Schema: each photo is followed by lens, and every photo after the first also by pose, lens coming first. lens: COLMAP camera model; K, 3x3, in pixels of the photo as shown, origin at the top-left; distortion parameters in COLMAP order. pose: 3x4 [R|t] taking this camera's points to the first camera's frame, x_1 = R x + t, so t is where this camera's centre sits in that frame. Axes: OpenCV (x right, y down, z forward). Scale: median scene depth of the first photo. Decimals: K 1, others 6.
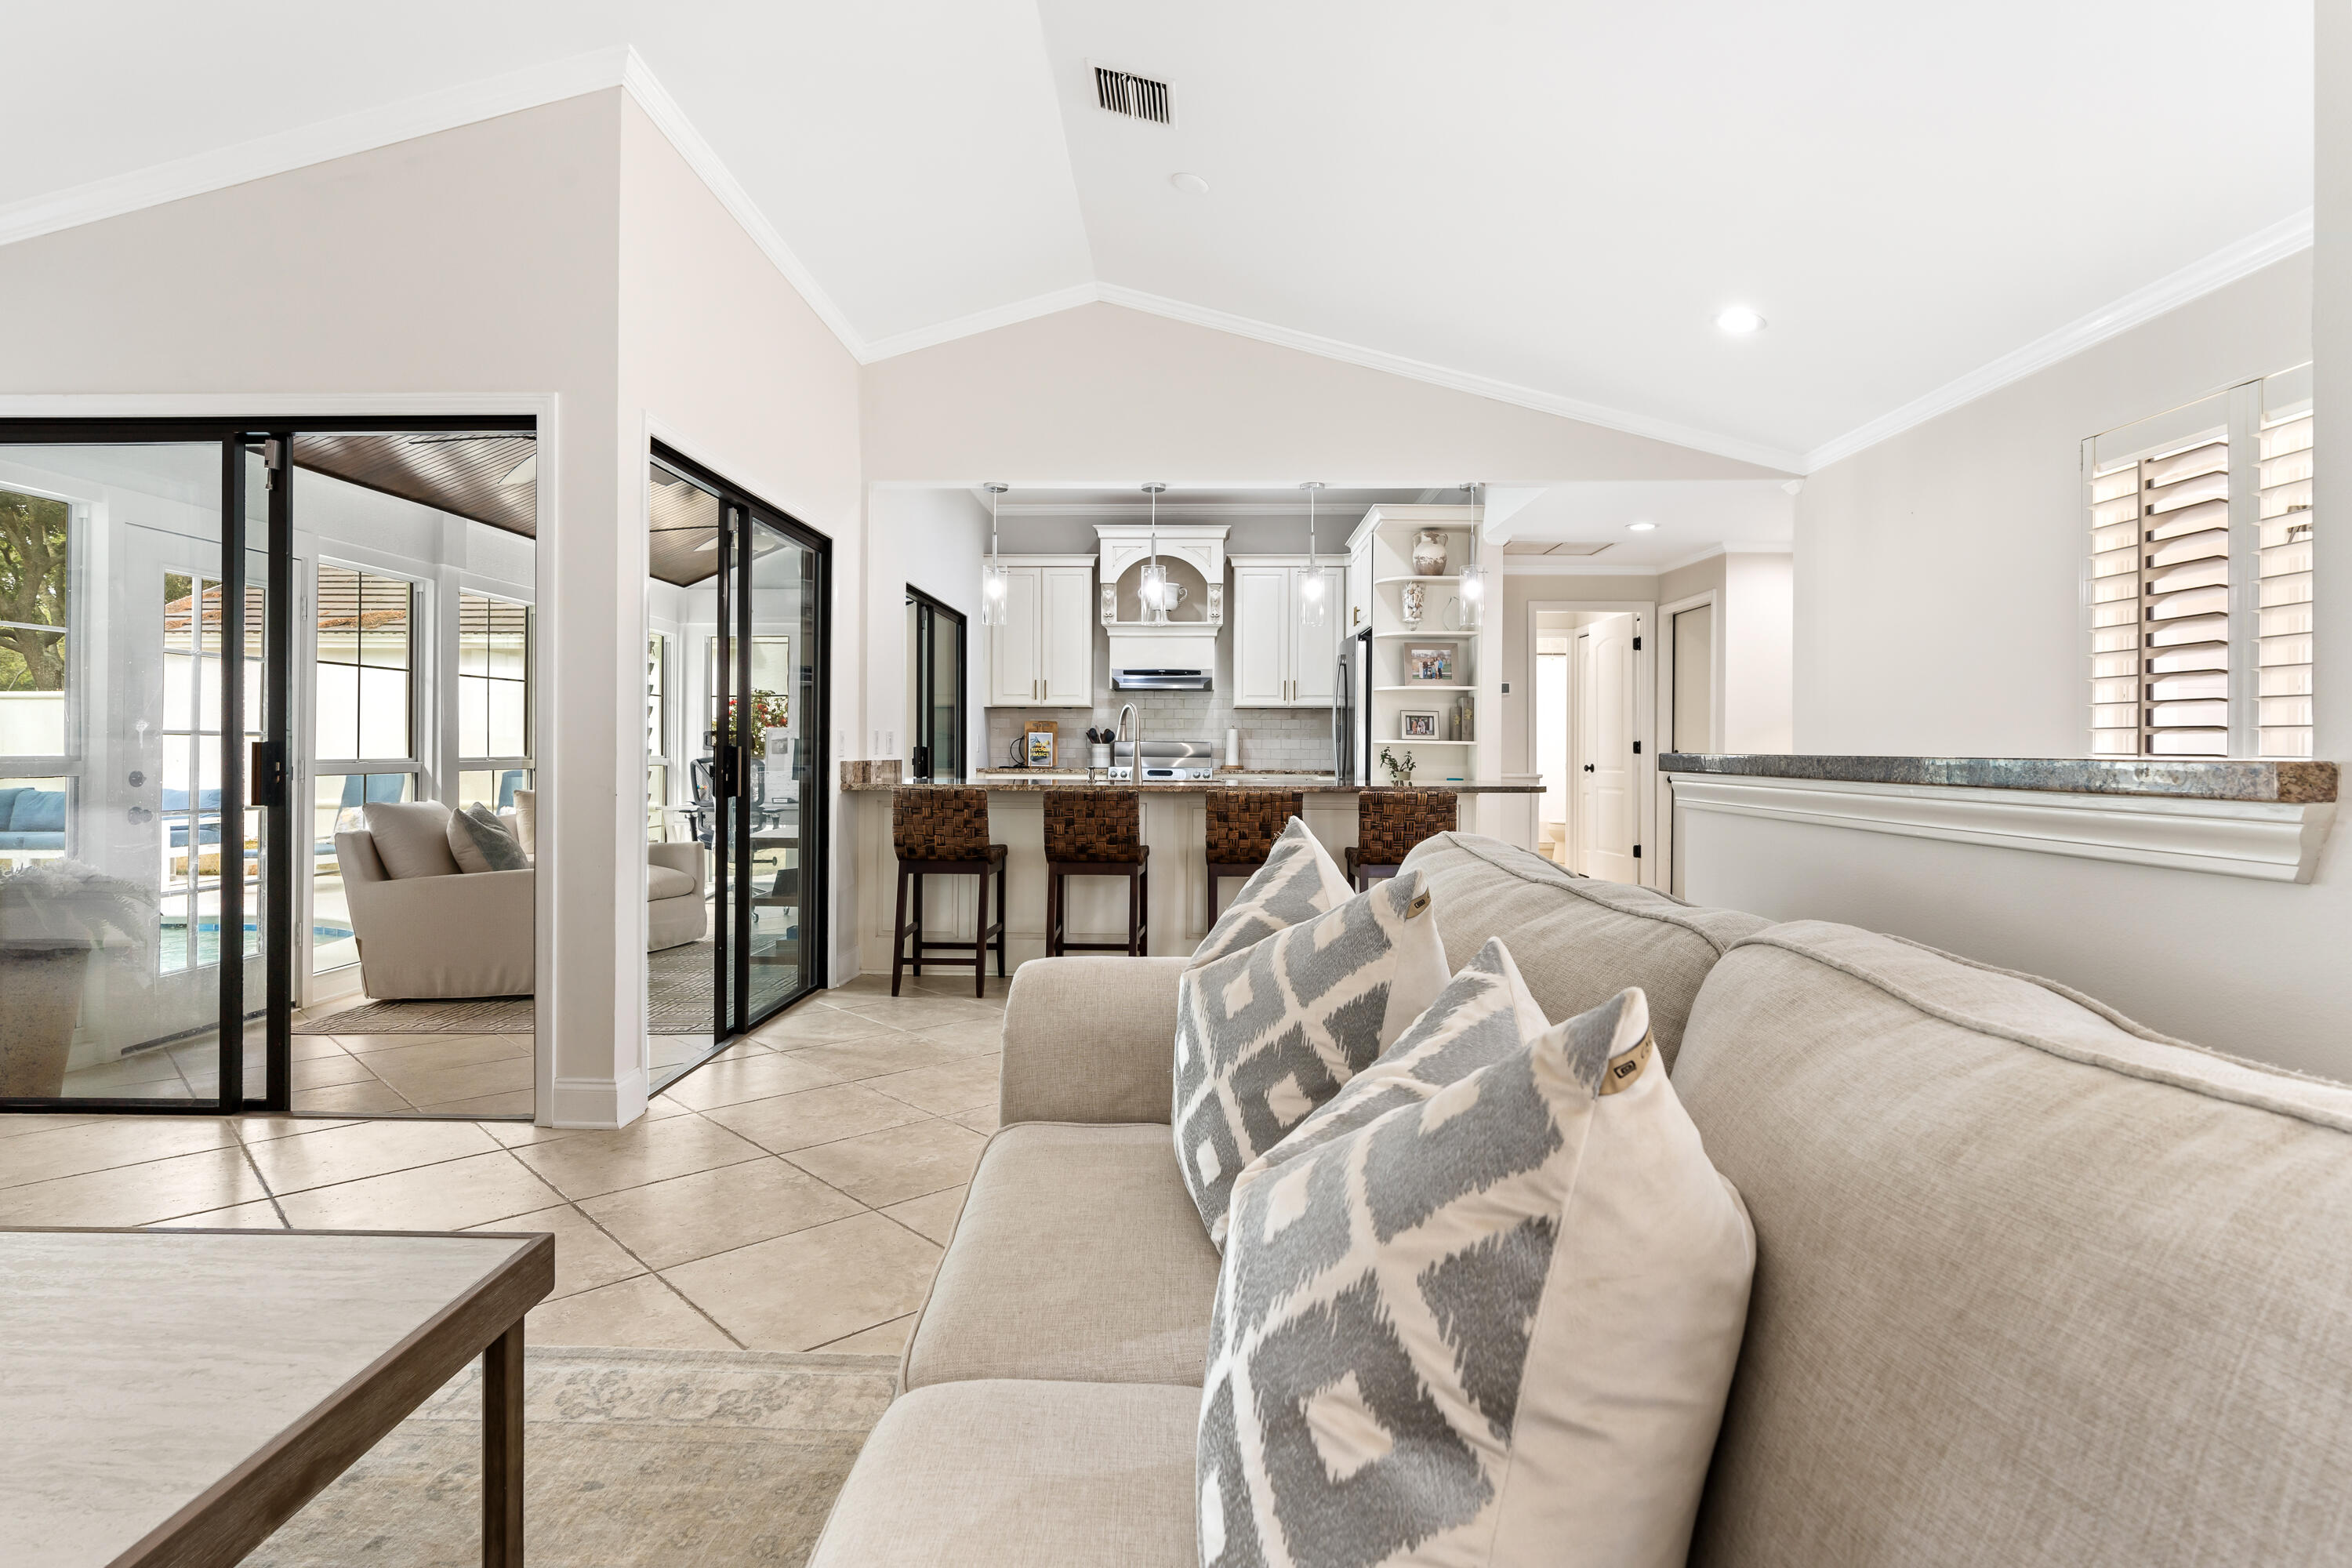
lens RADIAL K [[1214.1, 0, 1167.2], [0, 1214.1, 758.2], [0, 0, 1]] dist [-0.002959, -0.000383]
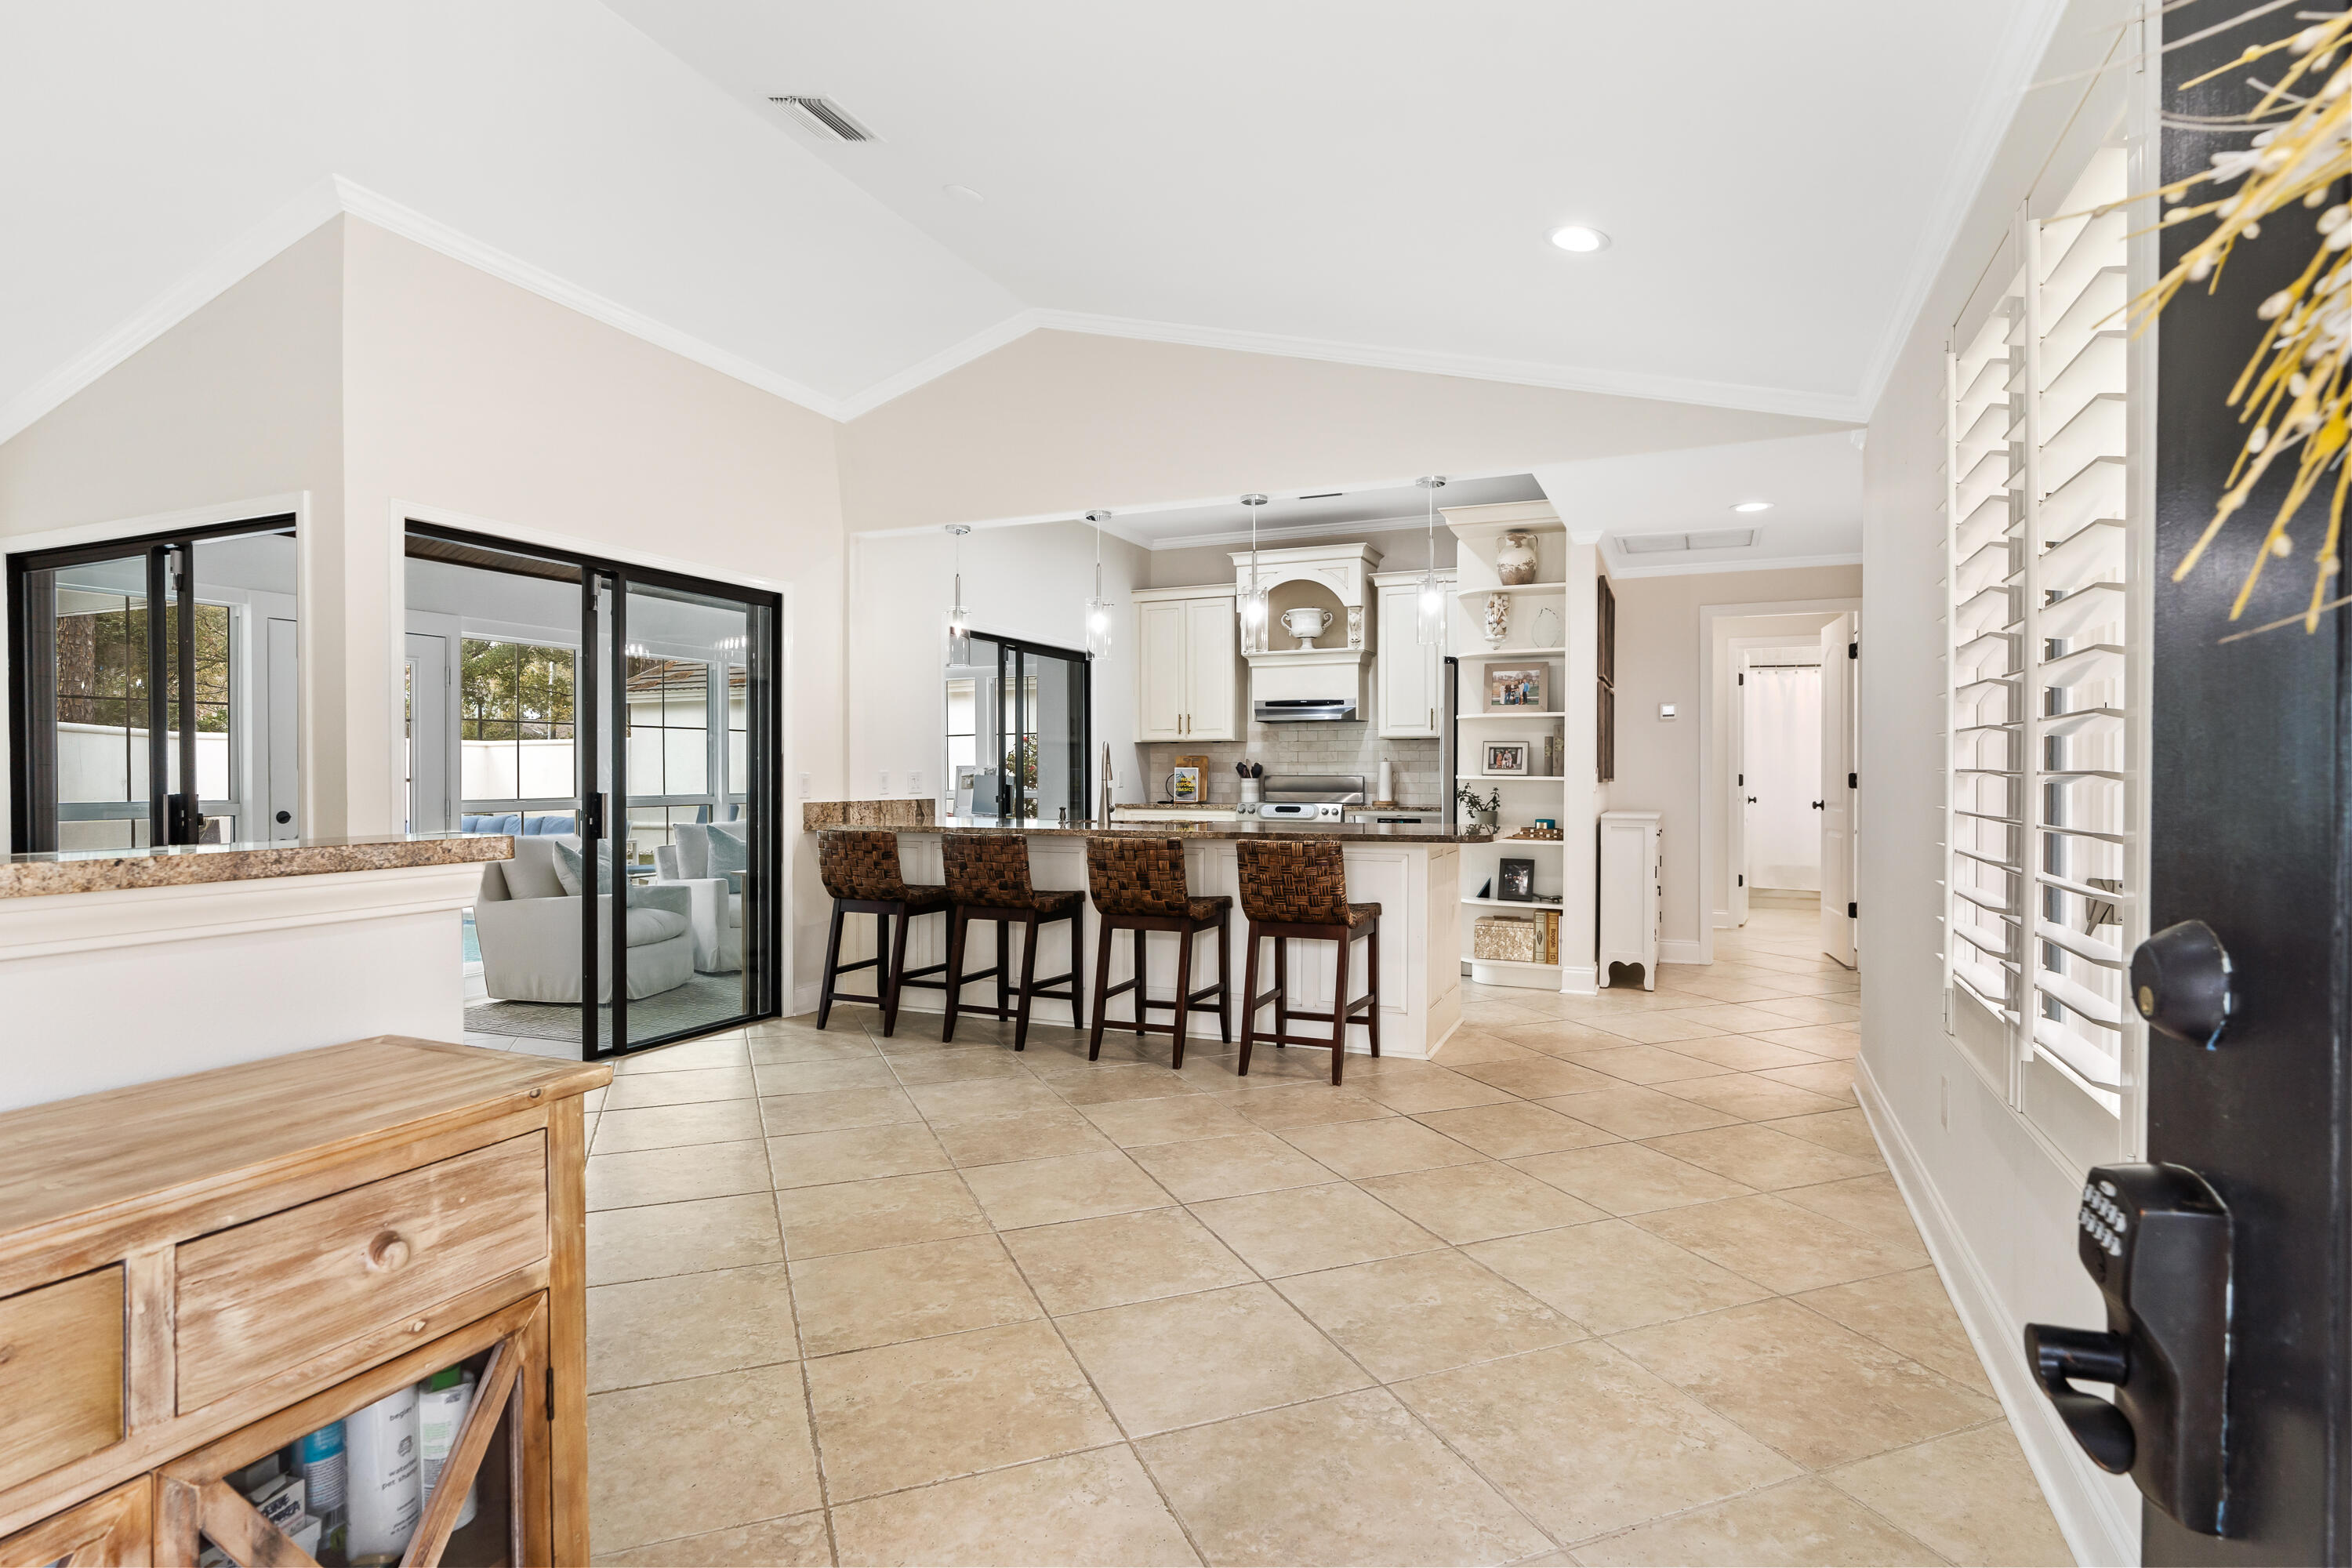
lens RADIAL K [[1196.1, 0, 1168.2], [0, 1196.1, 781.1], [0, 0, 1]] dist [0.000908, 0.000225]
pose [[0.925231, -0.003579, -0.379387, 0.278022], [0.002873, 0.999993, -0.002428, -0.008380], [0.379393, 0.001157, 0.925235, 0.104330]]
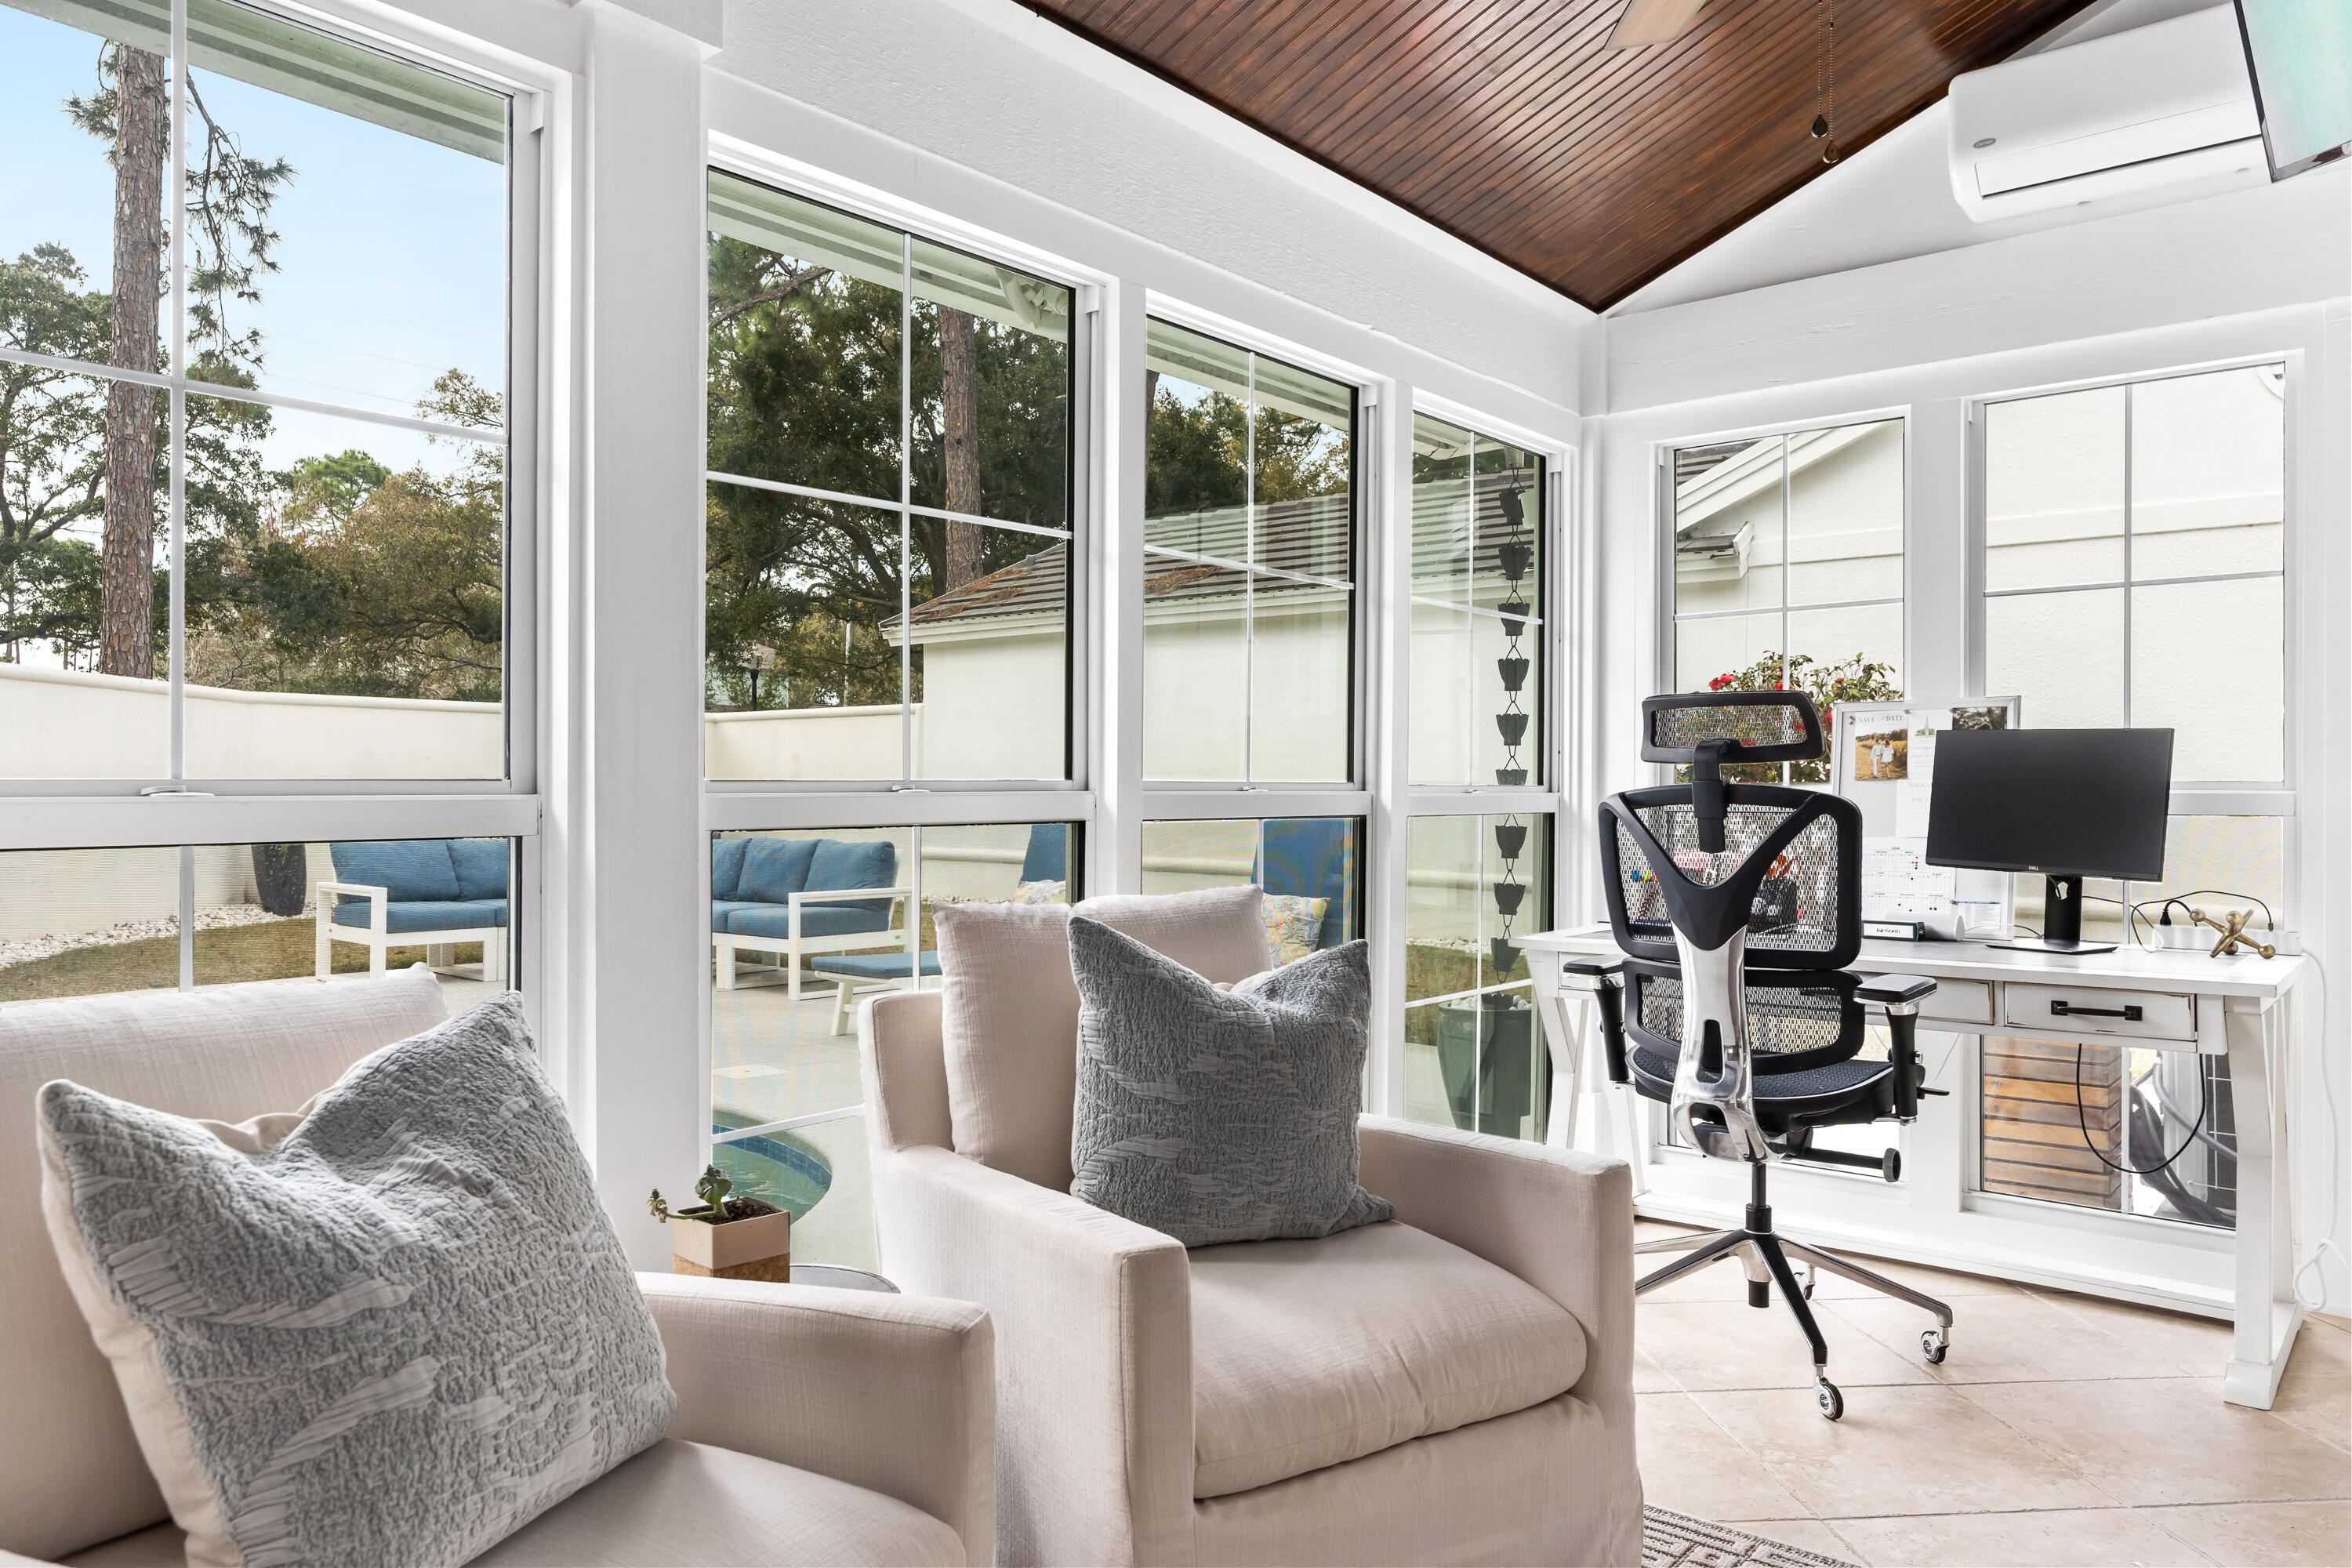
lens RADIAL K [[1588.6, 0, 1176.0], [0, 1588.6, 784.0], [0, 0, 1]] dist [0.006136, 0.003421]
pose [[0.782696, -0.000890, -0.622404, -0.235308], [-0.004595, 0.999963, -0.007209, 0.001729], [0.622387, 0.008502, 0.782663, 0.639268]]
